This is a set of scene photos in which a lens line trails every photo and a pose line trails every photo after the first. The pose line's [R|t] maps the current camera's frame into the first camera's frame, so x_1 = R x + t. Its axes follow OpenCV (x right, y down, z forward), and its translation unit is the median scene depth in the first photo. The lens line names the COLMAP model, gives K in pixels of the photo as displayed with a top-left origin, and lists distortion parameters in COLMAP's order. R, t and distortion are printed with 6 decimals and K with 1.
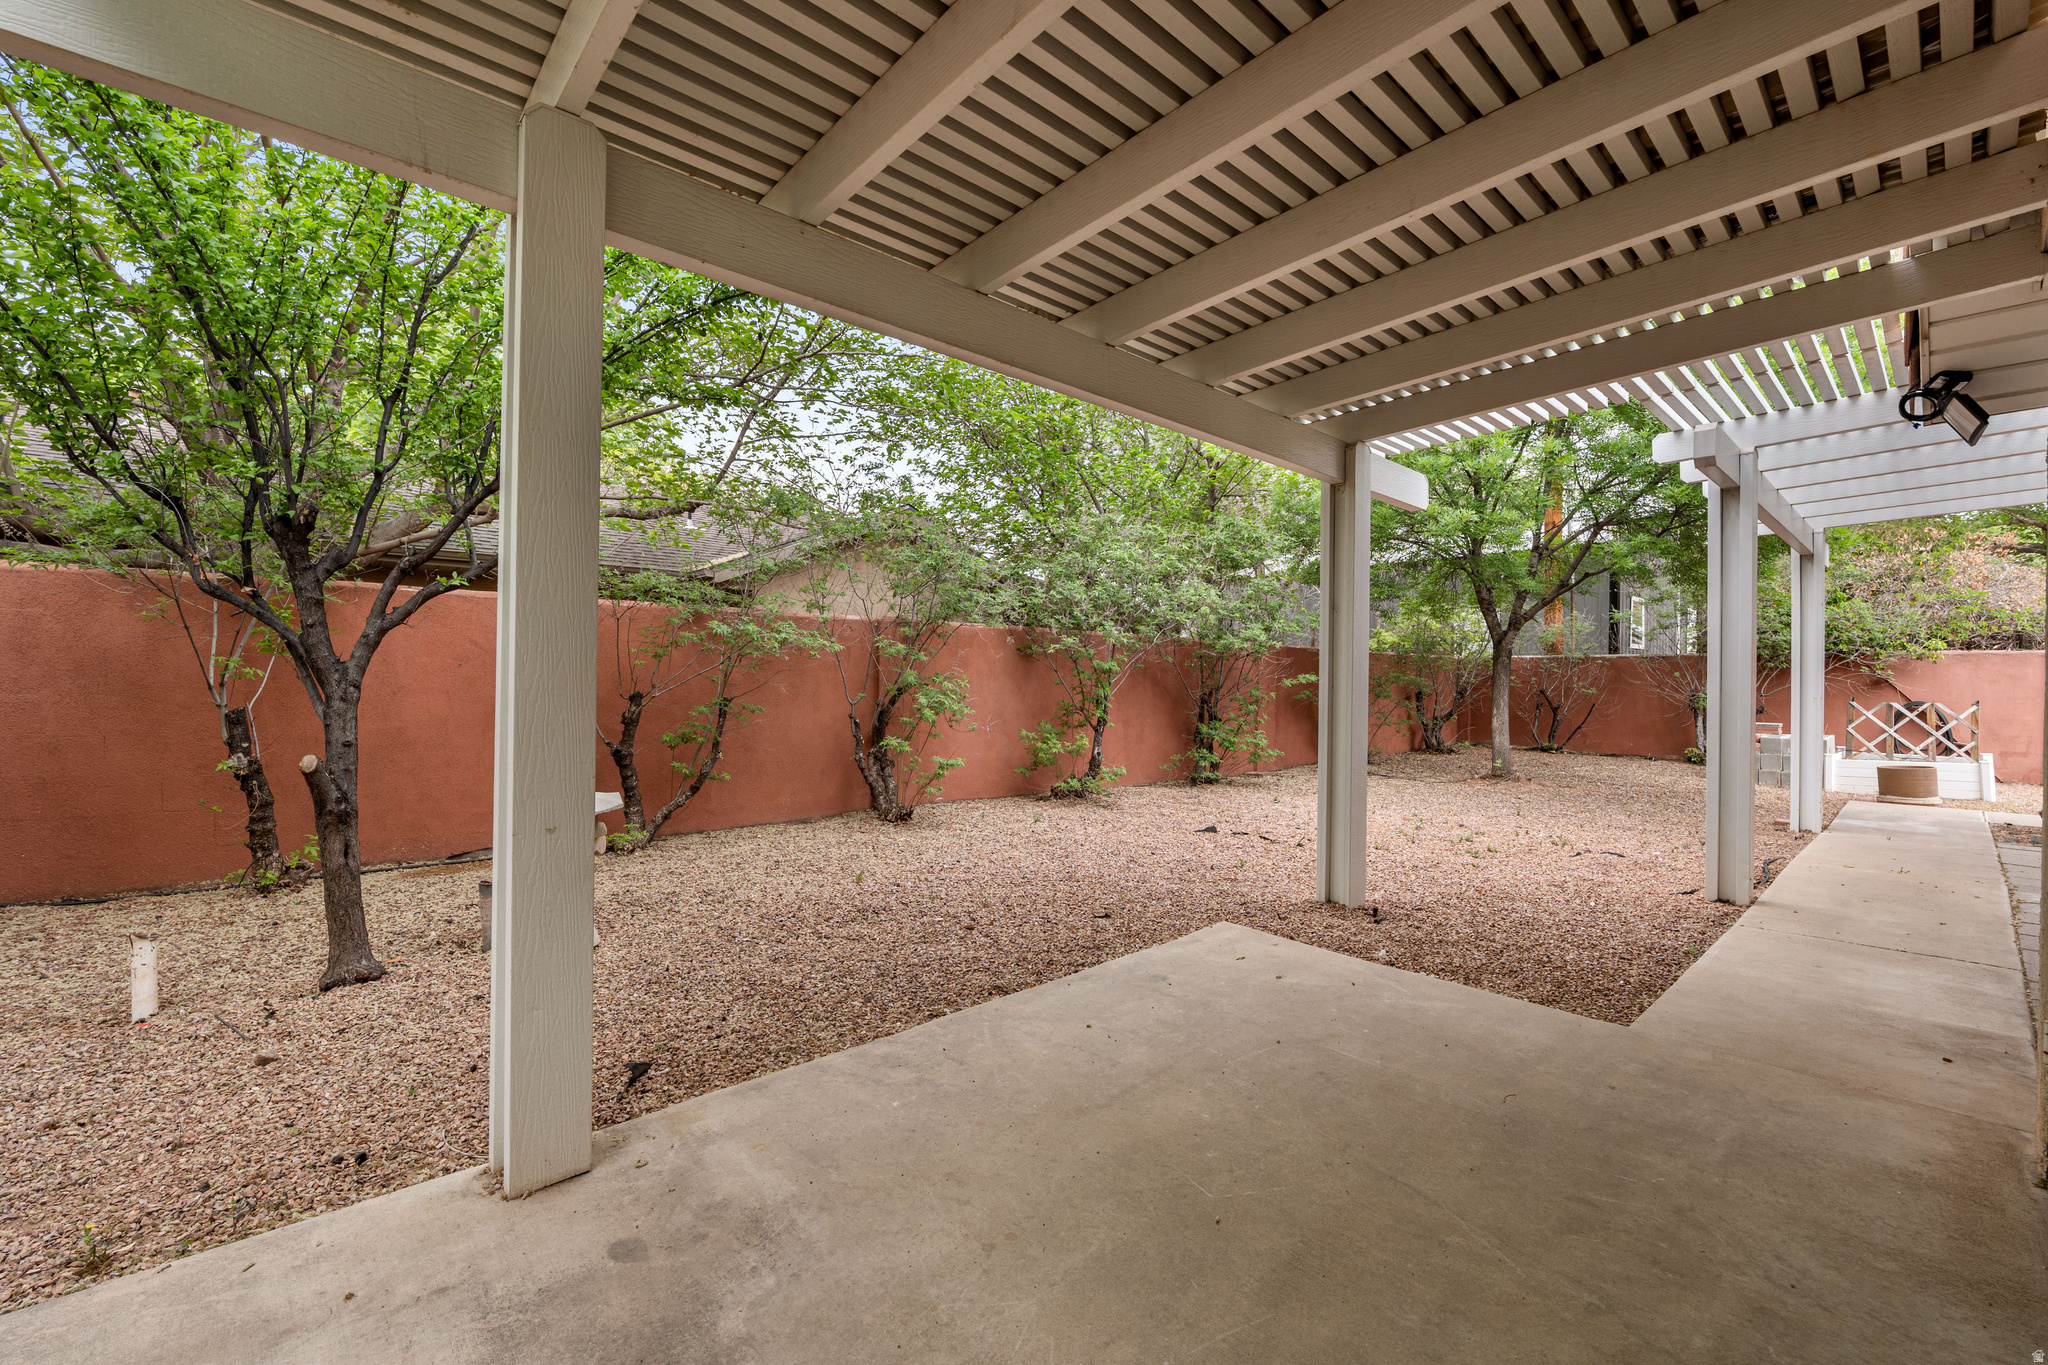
lens RADIAL K [[840.4, 0, 1021.2], [0, 840.4, 694.8], [0, 0, 1]] dist [-0.012082, 0.000302]
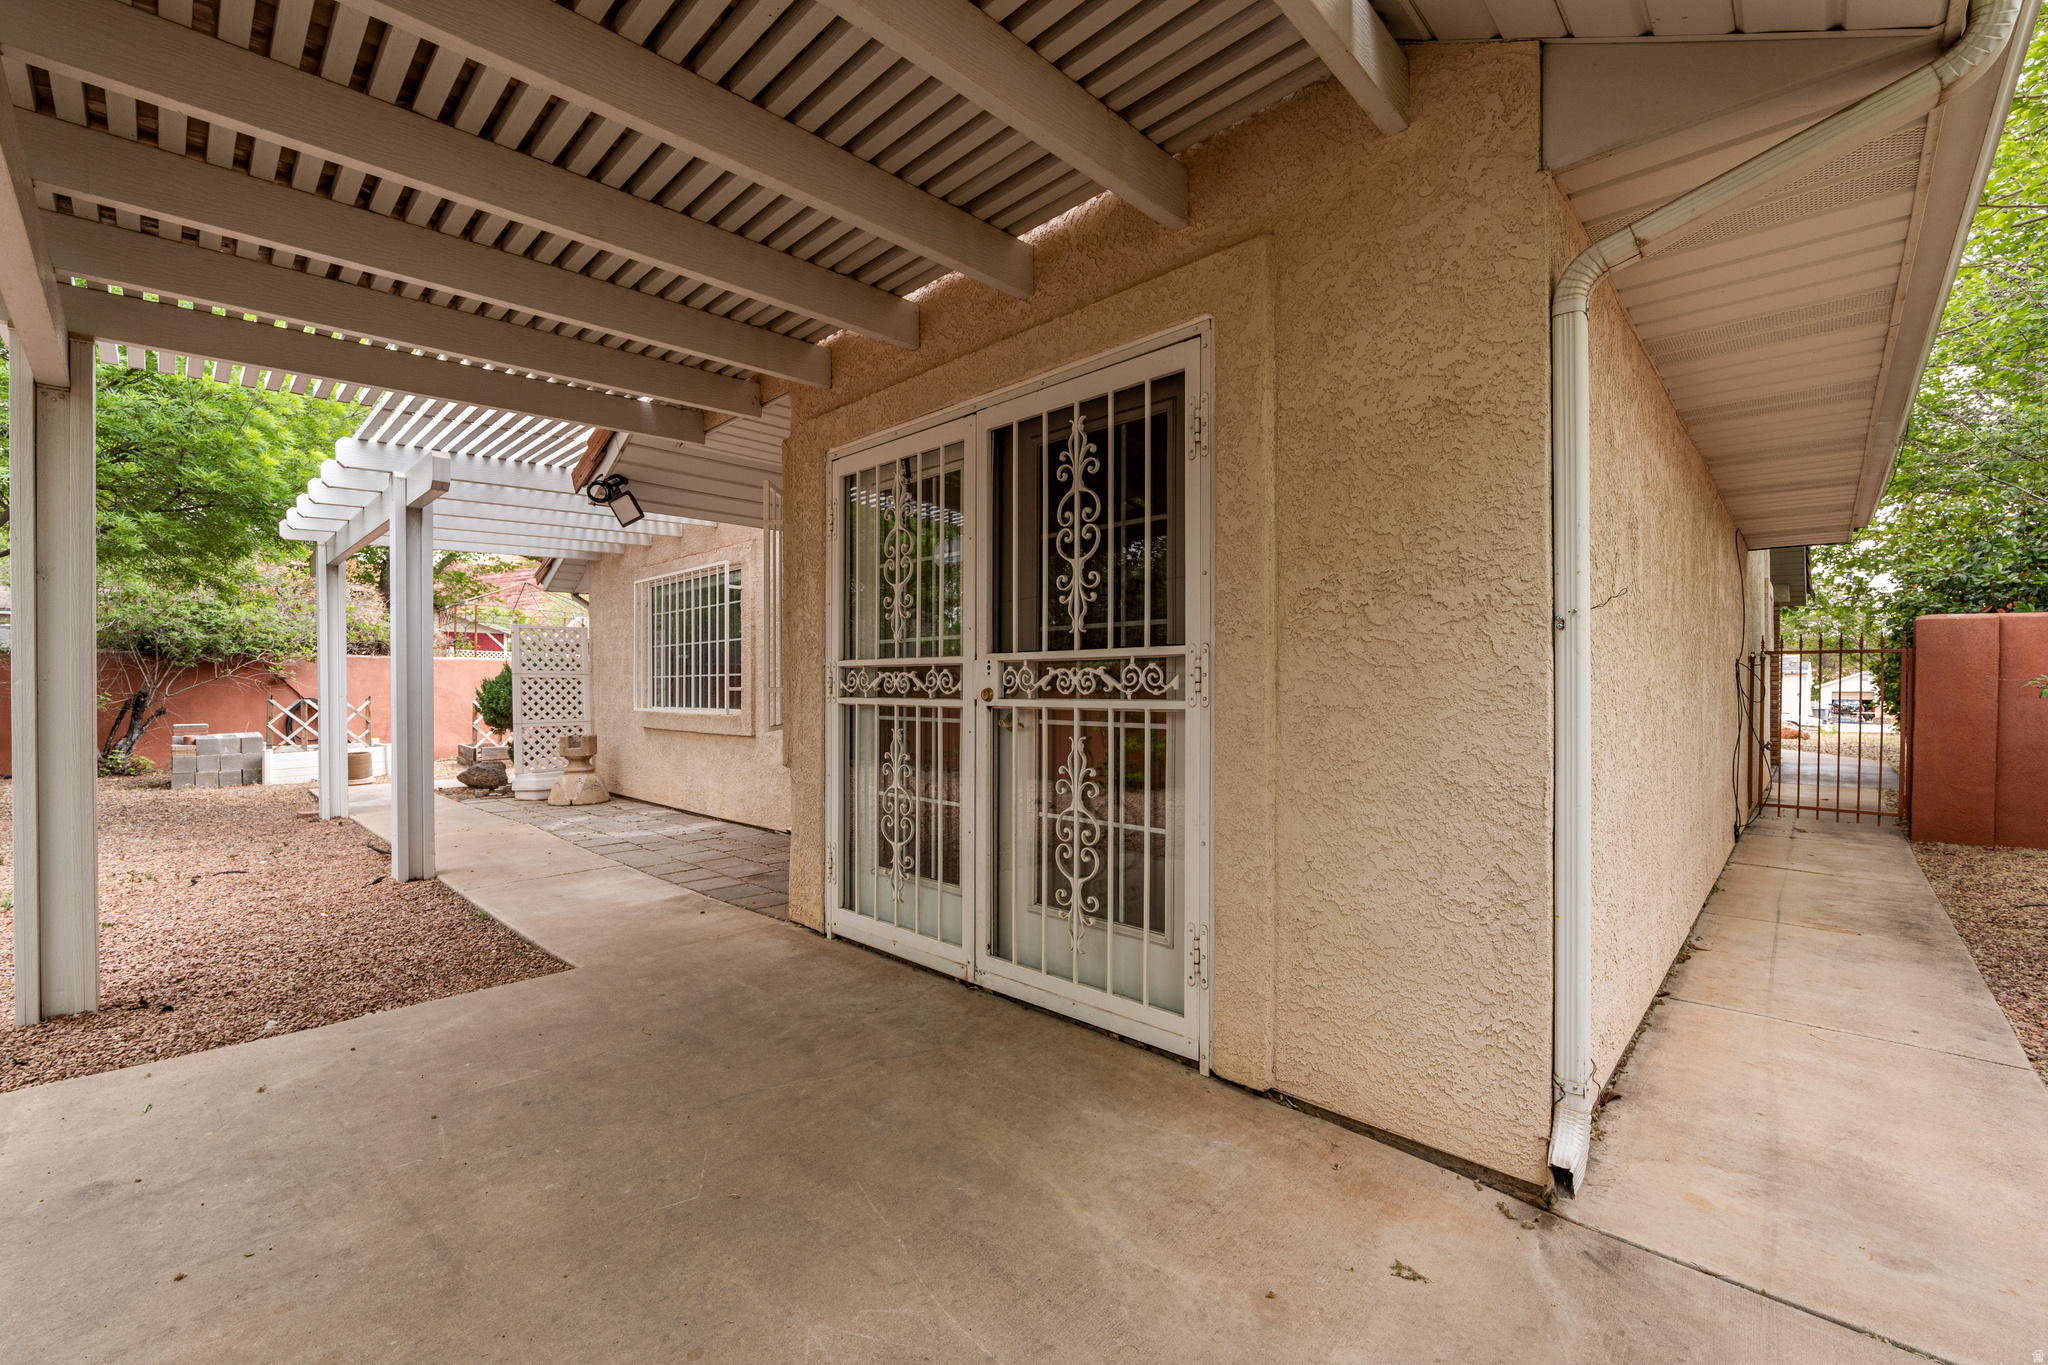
lens RADIAL K [[840.4, 0, 1021.8], [0, 840.4, 679.3], [0, 0, 1]] dist [-0.012082, 0.000302]
pose [[-0.081318, -0.000112, 0.996688, -0.557531], [0.017245, 0.999850, 0.001519, -0.010198], [-0.996539, 0.017311, -0.081303, 0.475536]]
